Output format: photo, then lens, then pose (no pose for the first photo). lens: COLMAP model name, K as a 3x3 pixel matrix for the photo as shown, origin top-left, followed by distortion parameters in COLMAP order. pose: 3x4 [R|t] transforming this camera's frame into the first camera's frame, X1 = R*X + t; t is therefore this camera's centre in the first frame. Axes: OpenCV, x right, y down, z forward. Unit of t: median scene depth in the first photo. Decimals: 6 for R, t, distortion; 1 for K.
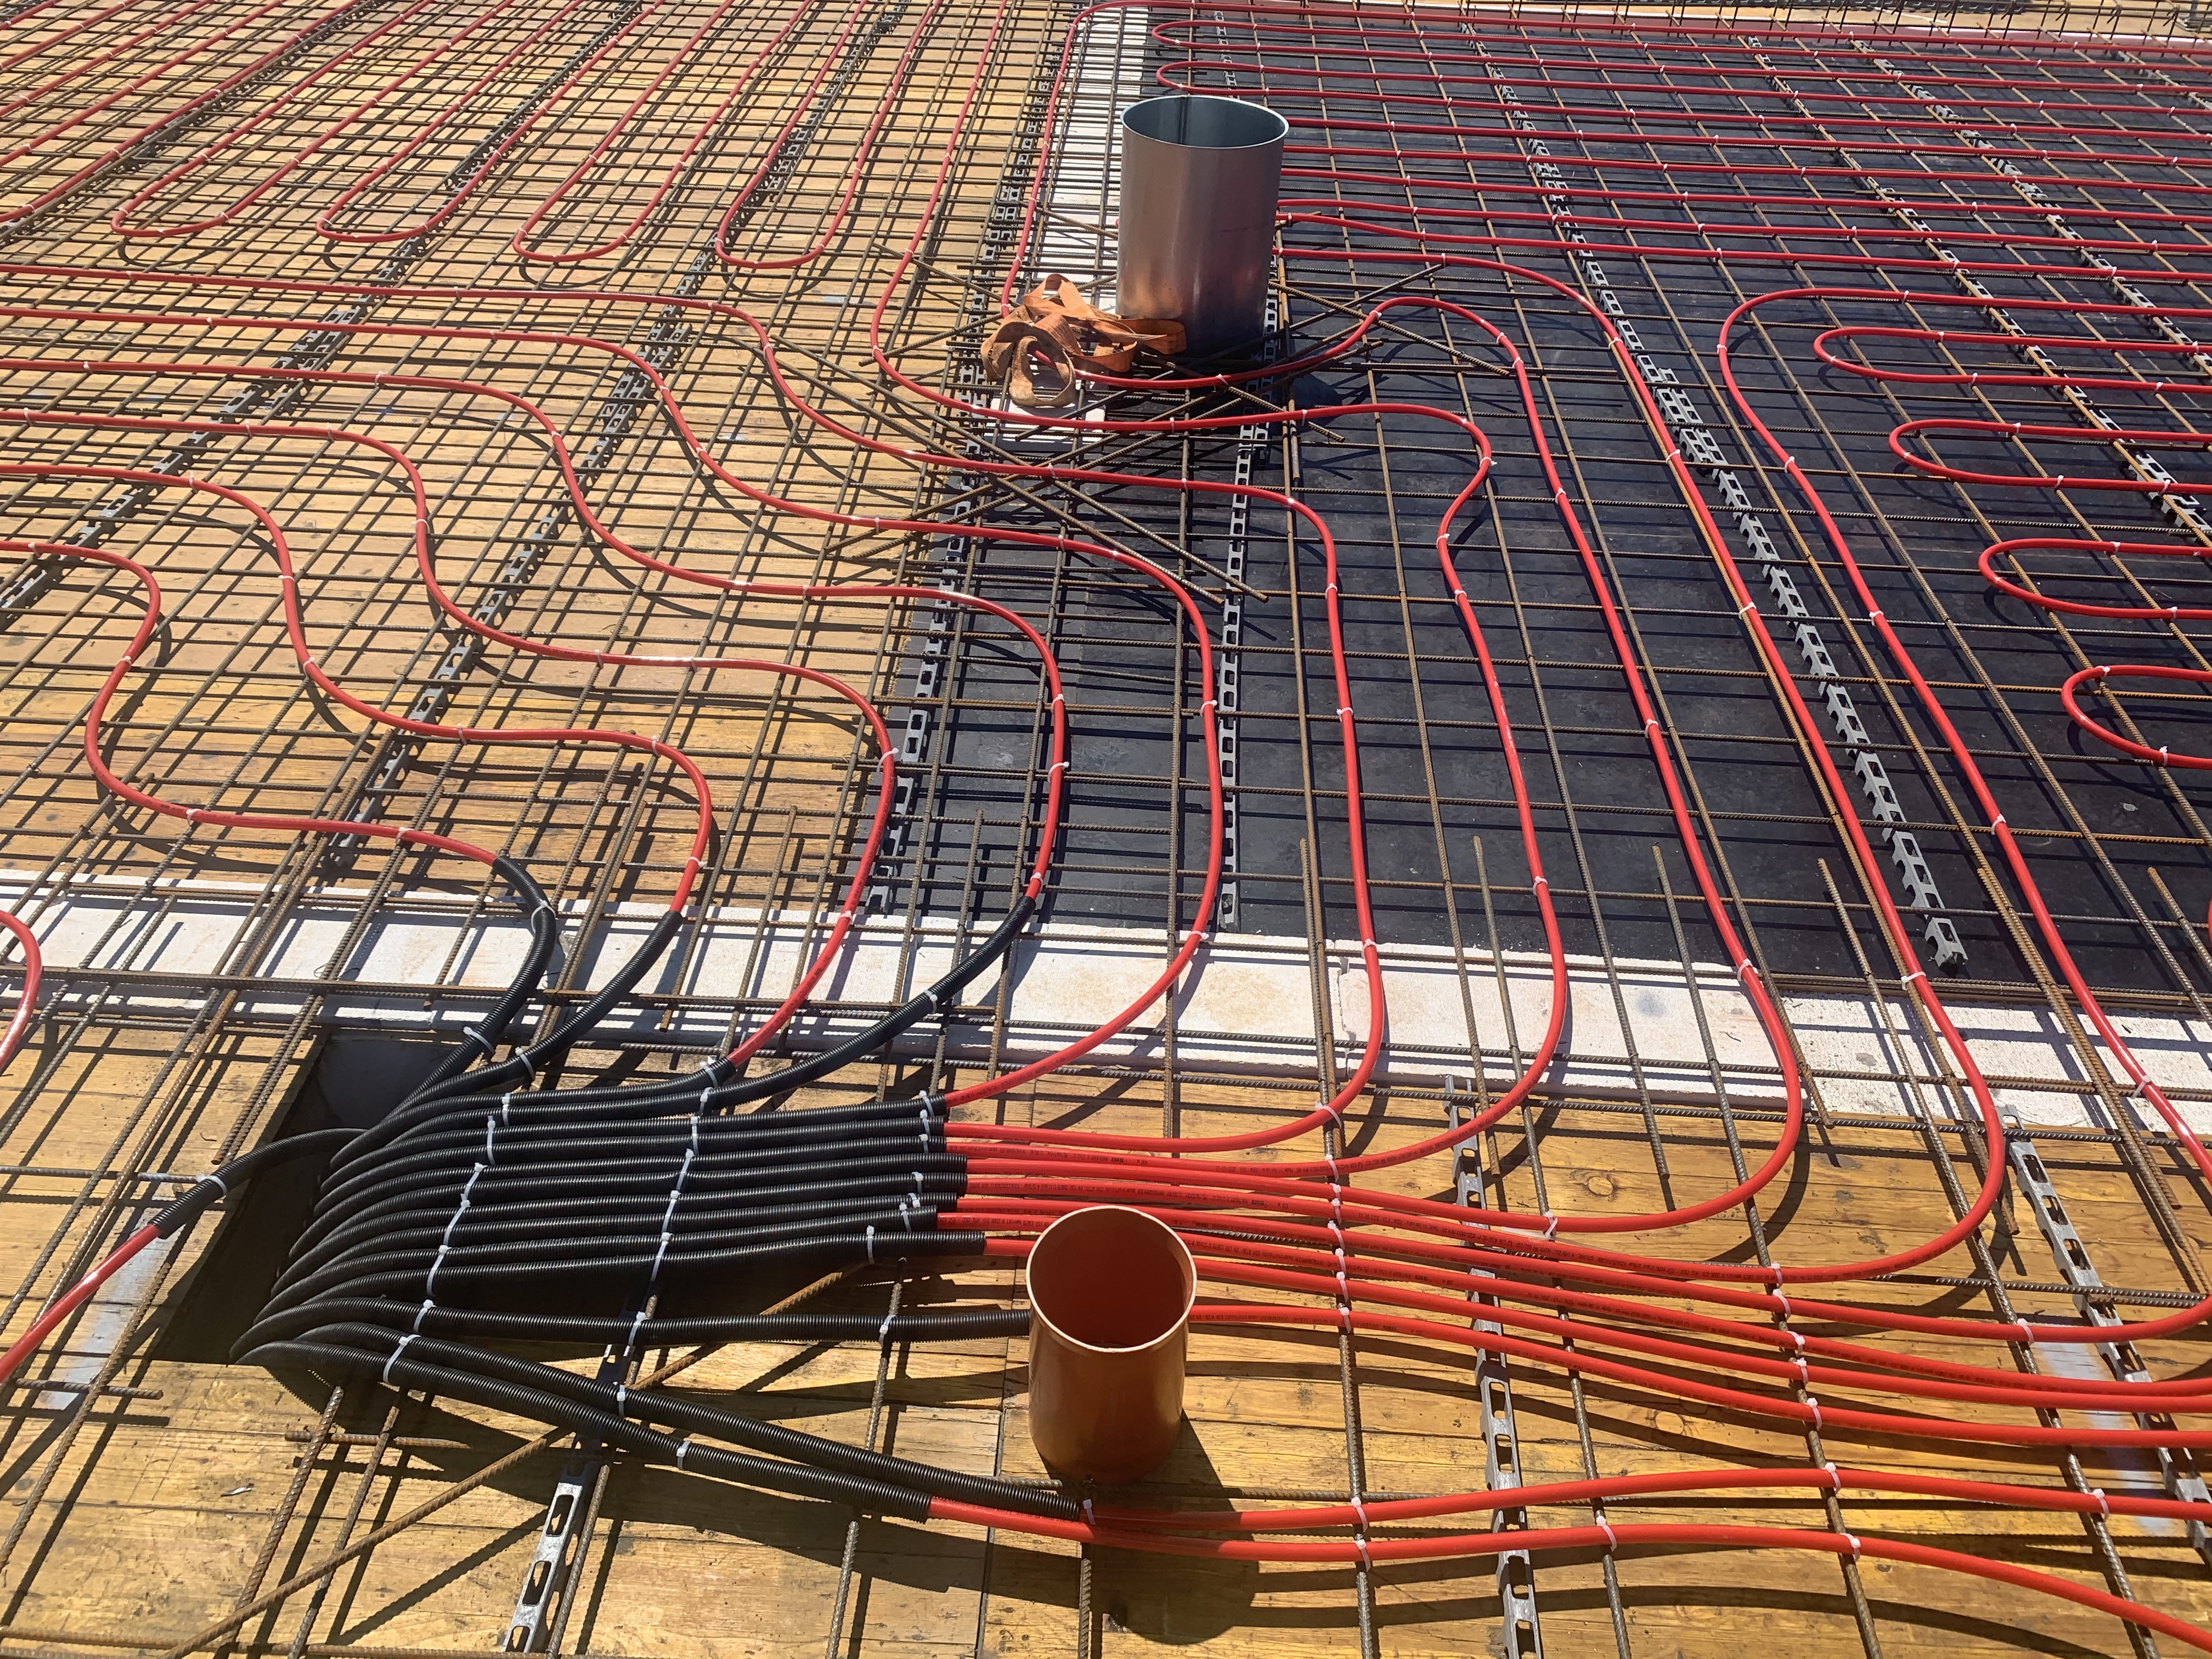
lens RADIAL K [[1659.9, 0, 1106.0], [0, 1659.9, 829.5], [0, 0, 1]] dist [0.083148, -0.169221]
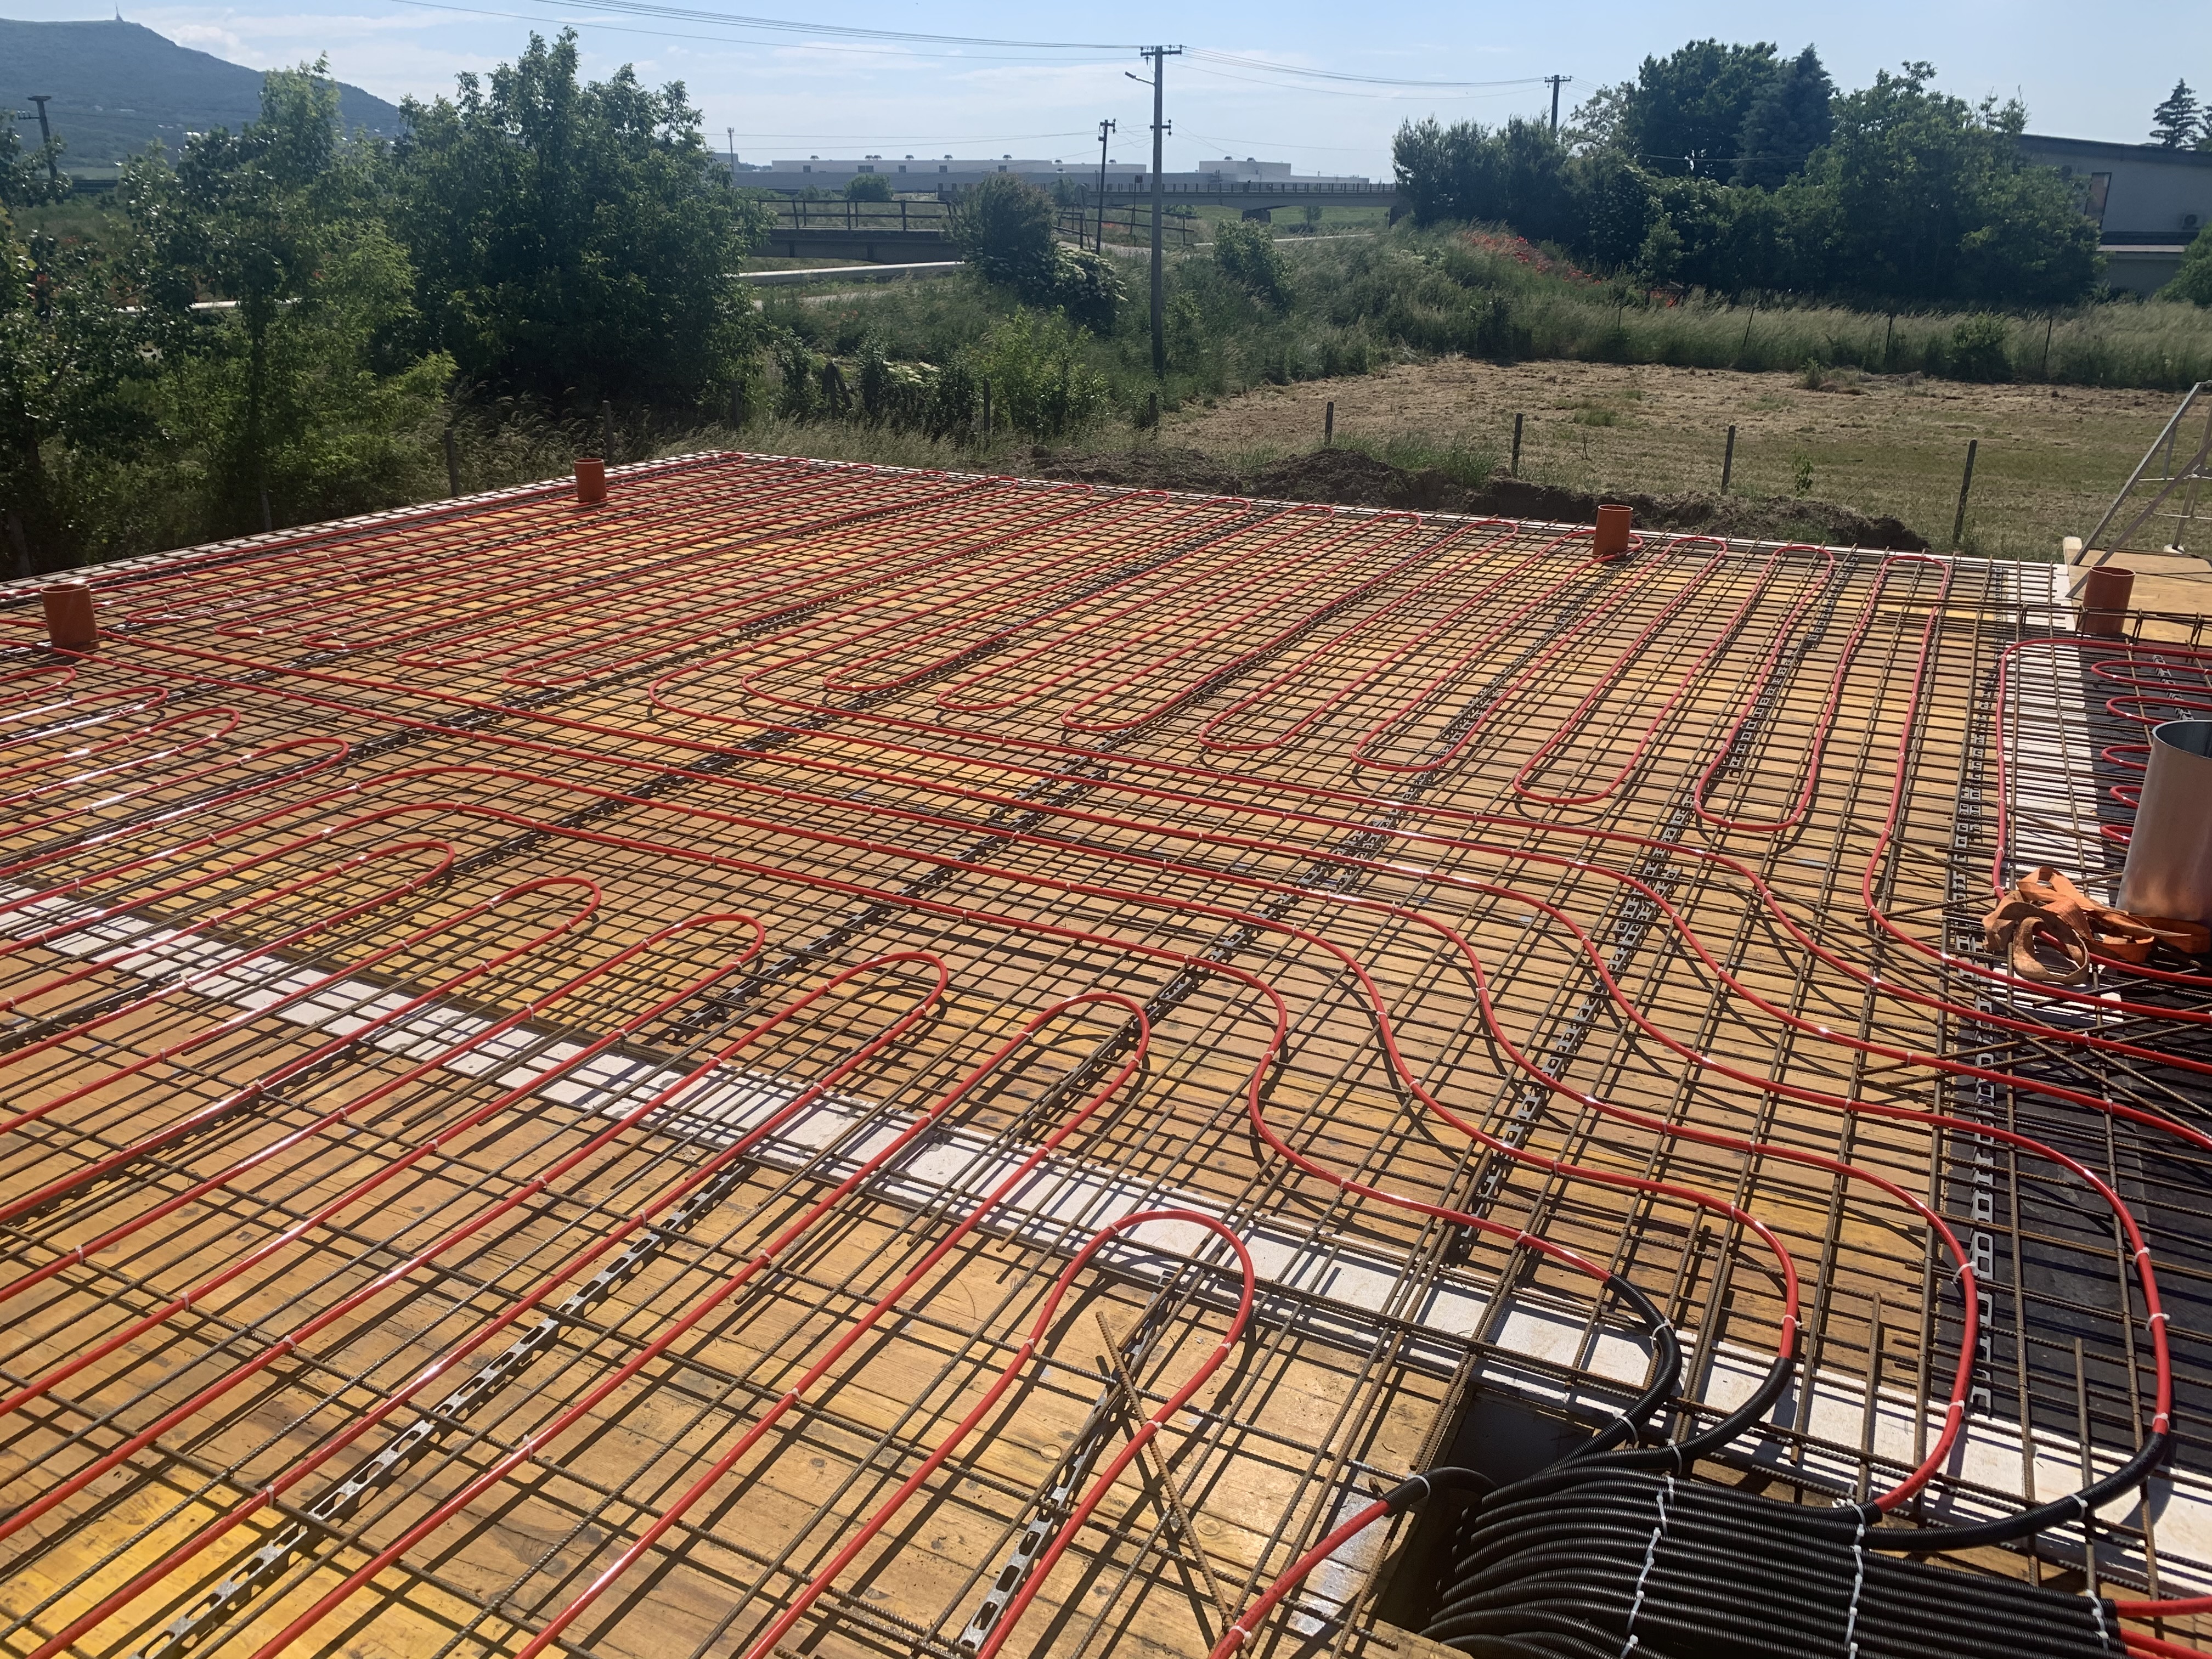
lens RADIAL K [[1674.5, 0, 1098.8], [0, 1674.5, 861.1], [0, 0, 1]] dist [0.010477, -0.007313]
pose [[0.911980, 0.127050, -0.390064, -0.190217], [-0.240926, 0.935458, -0.258598, 0.091662], [0.332034, 0.329813, 0.883729, -0.144411]]
